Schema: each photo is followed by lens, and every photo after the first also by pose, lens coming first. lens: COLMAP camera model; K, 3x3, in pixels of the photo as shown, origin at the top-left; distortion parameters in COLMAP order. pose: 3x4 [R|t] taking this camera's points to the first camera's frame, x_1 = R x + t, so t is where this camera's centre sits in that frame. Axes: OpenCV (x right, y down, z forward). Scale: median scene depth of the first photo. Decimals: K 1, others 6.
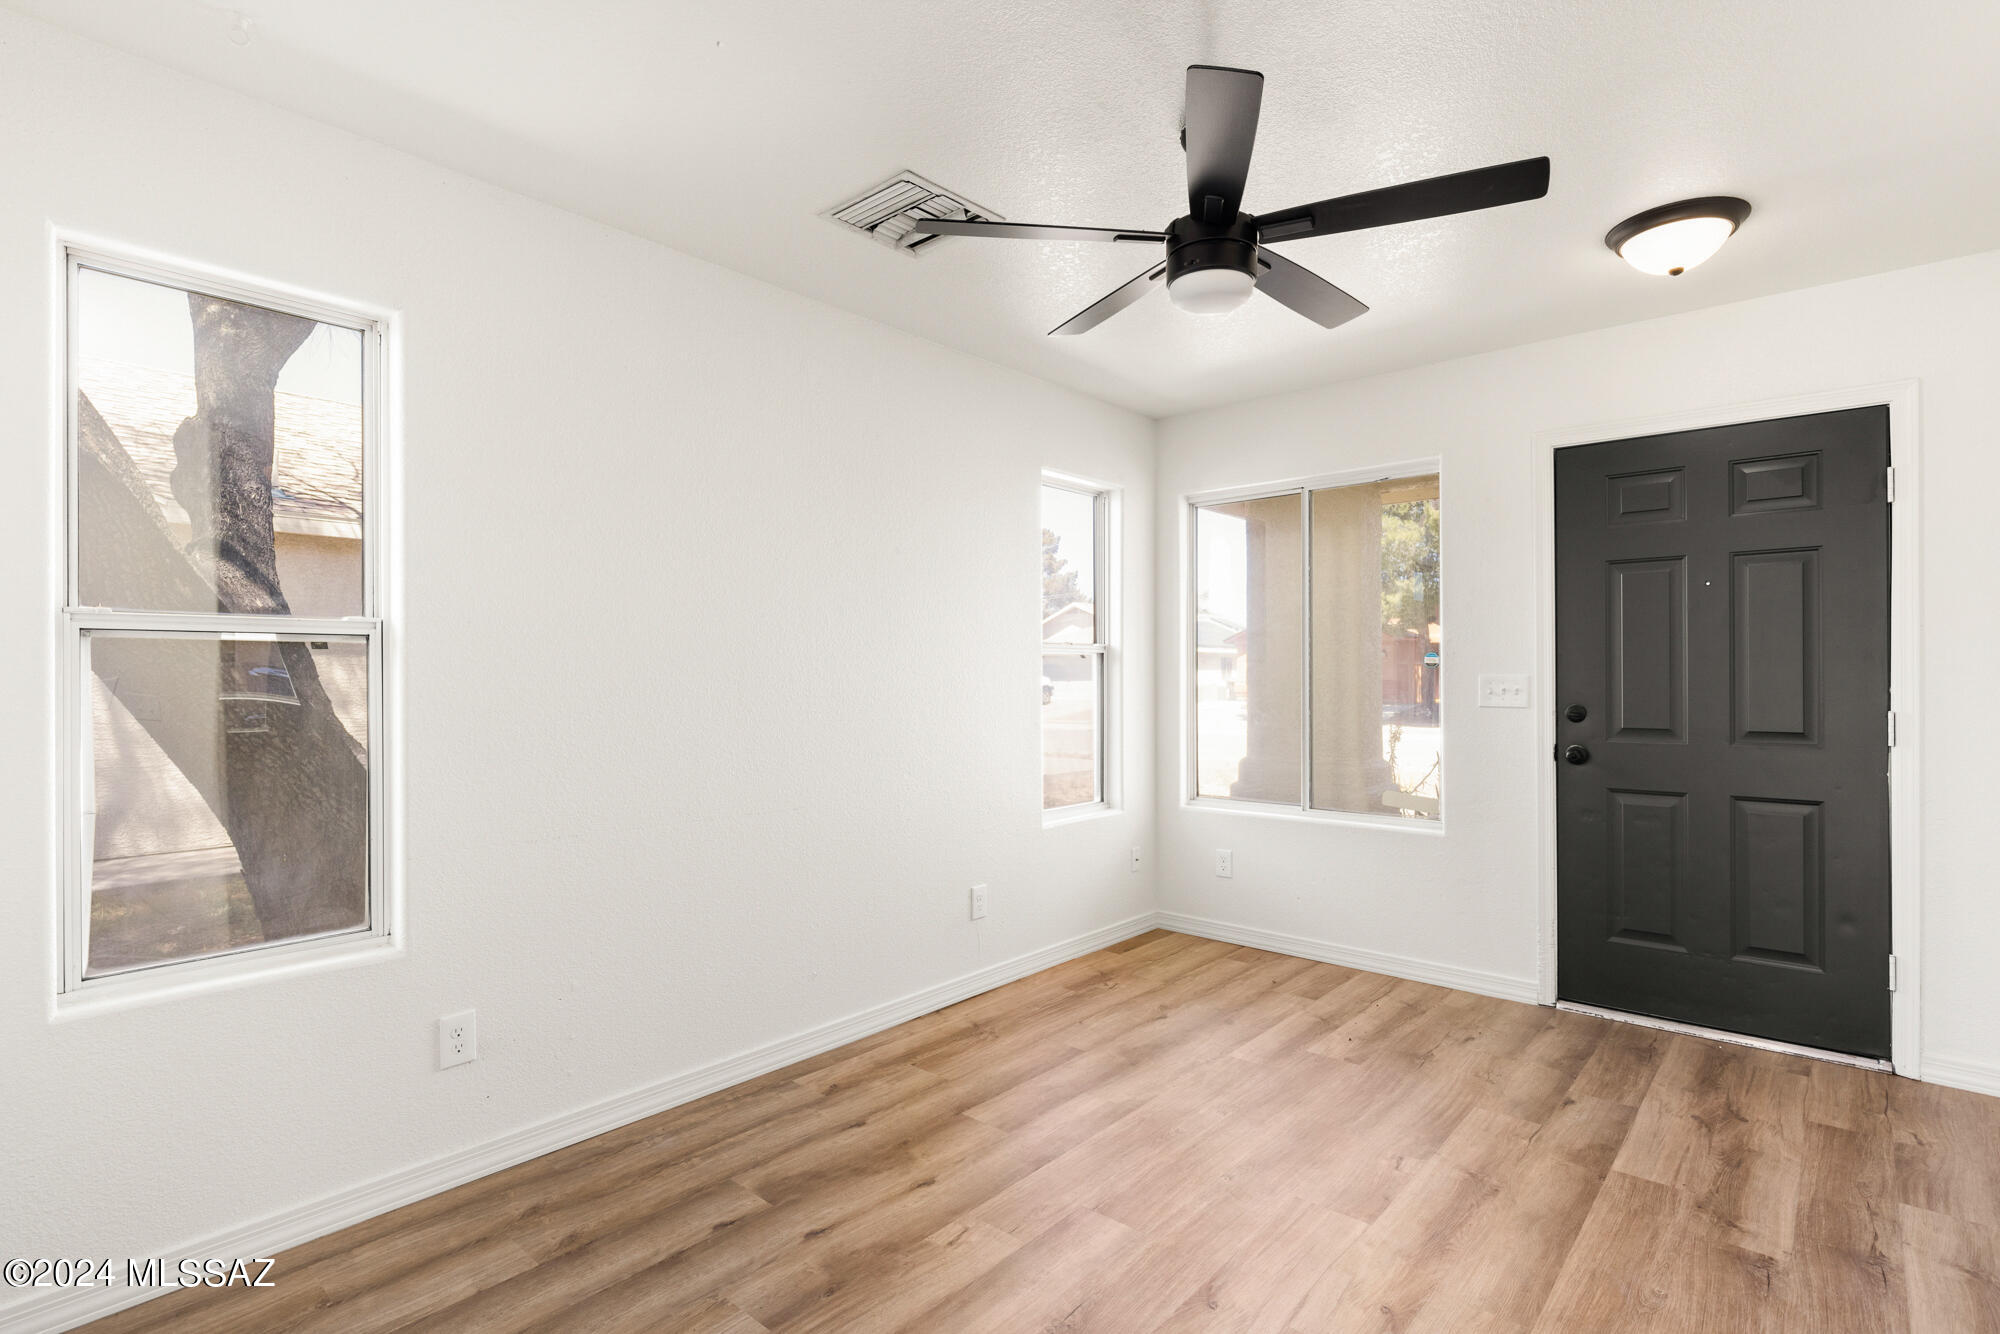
lens RADIAL K [[1007.8, 0, 1006.1], [0, 1007.8, 679.3], [0, 0, 1]] dist [0.004368, -0.000725]
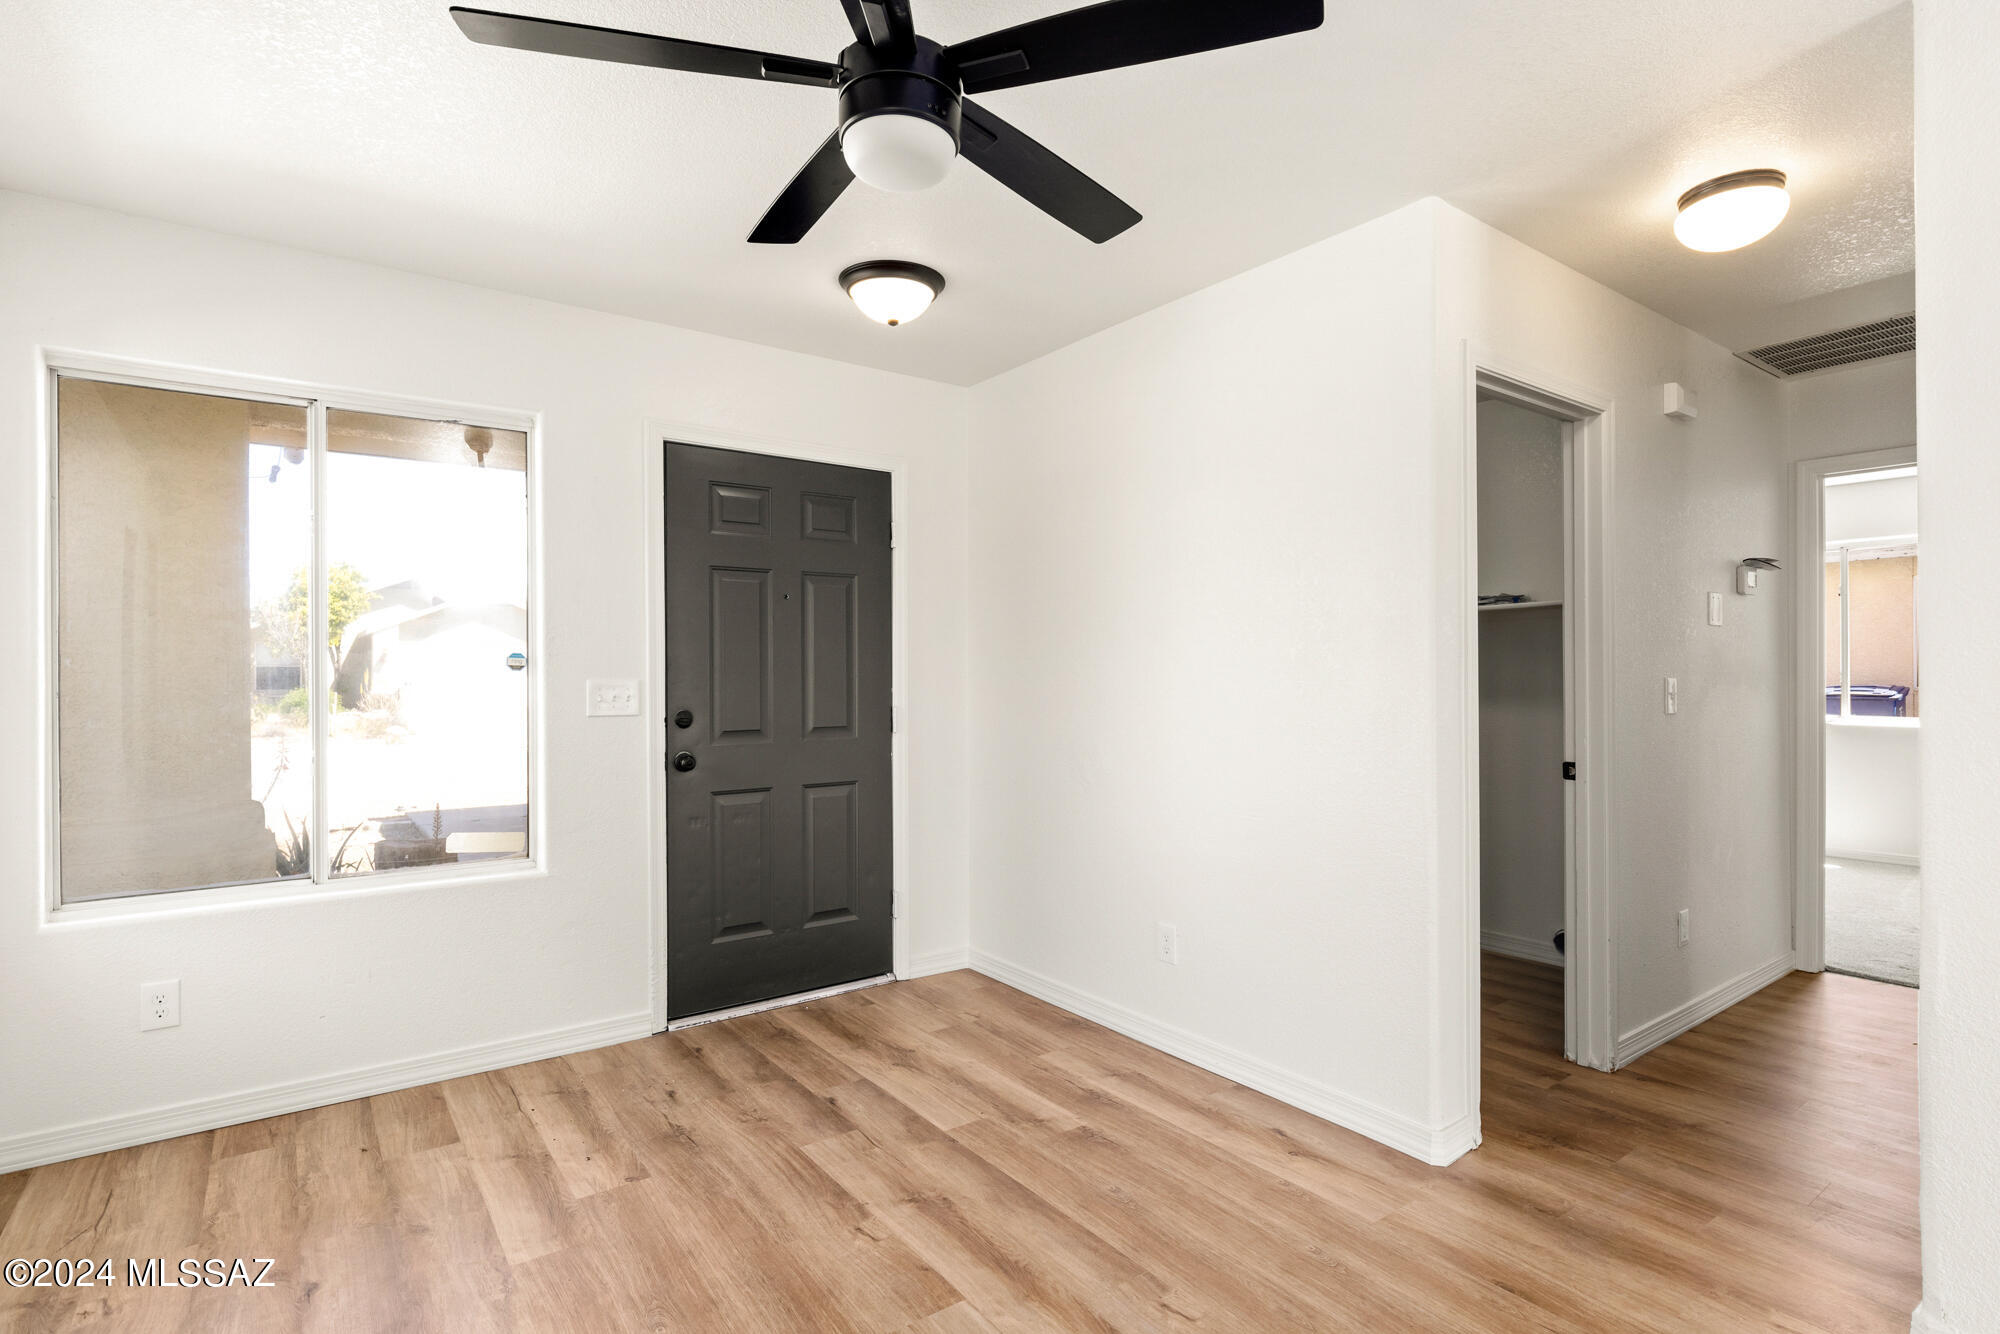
lens RADIAL K [[1007.8, 0, 995.5], [0, 1007.8, 670.9], [0, 0, 1]] dist [0.004368, -0.000725]
pose [[0.199186, 0.006518, 0.979940, -0.341730], [0.008493, 0.999929, -0.008377, -0.001261], [-0.979925, 0.009992, 0.199116, 0.538773]]
